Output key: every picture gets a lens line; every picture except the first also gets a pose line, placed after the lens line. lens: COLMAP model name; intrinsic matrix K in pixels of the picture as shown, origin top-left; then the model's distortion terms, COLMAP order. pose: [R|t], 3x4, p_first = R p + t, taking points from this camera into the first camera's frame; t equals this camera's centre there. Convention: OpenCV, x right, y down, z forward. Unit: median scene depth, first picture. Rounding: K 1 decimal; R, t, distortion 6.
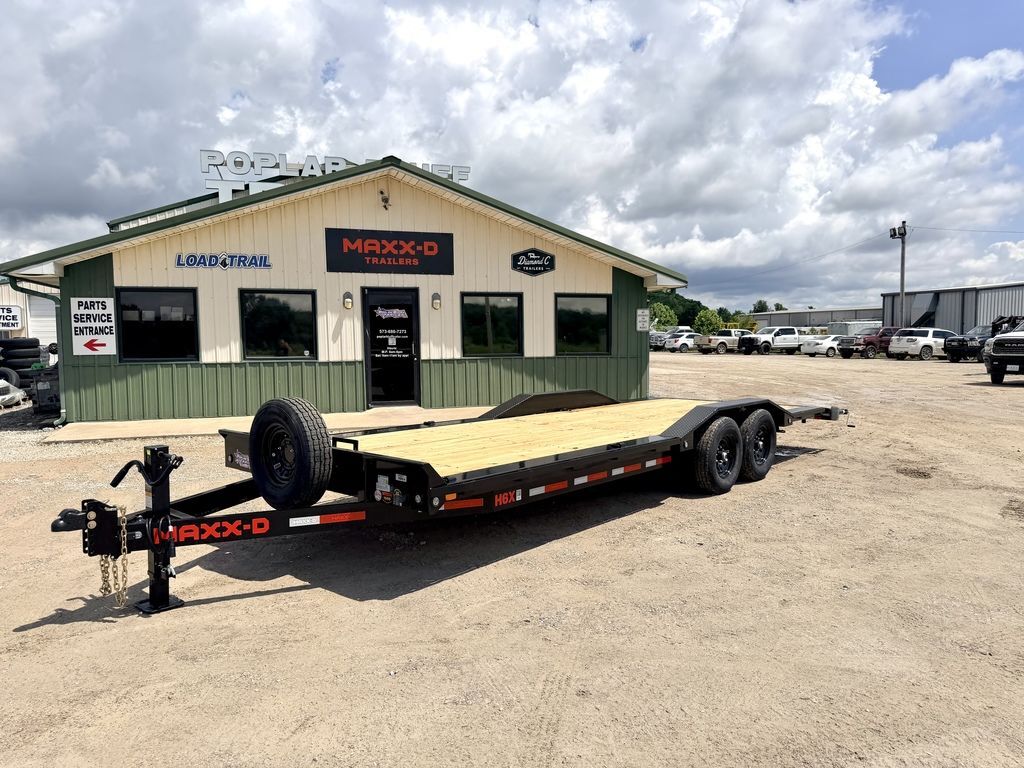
lens RADIAL K [[767.2, 0, 538.7], [0, 767.2, 408.1], [0, 0, 1]] dist [0.038771, -0.088510]
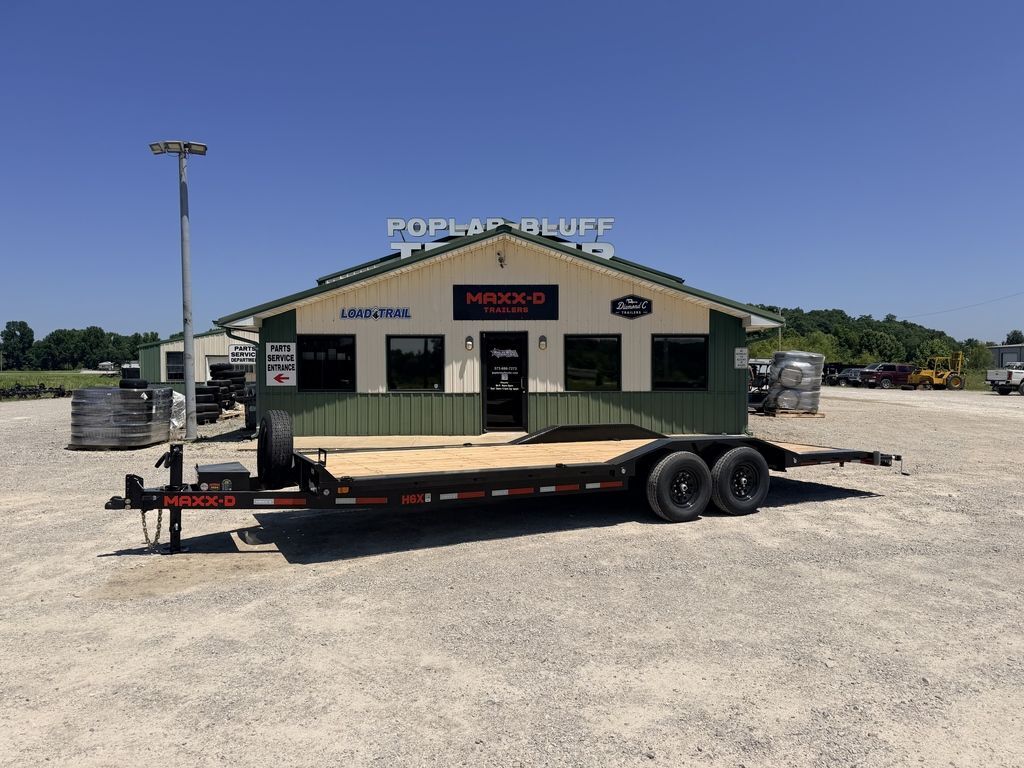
lens RADIAL K [[767.2, 0, 515.4], [0, 767.2, 378.8], [0, 0, 1]] dist [0.038771, -0.088510]
pose [[0.949324, 0.009232, -0.314163, 0.196950], [-0.033333, 0.996889, -0.071429, -0.000158], [0.312526, 0.078281, 0.946678, -0.111991]]
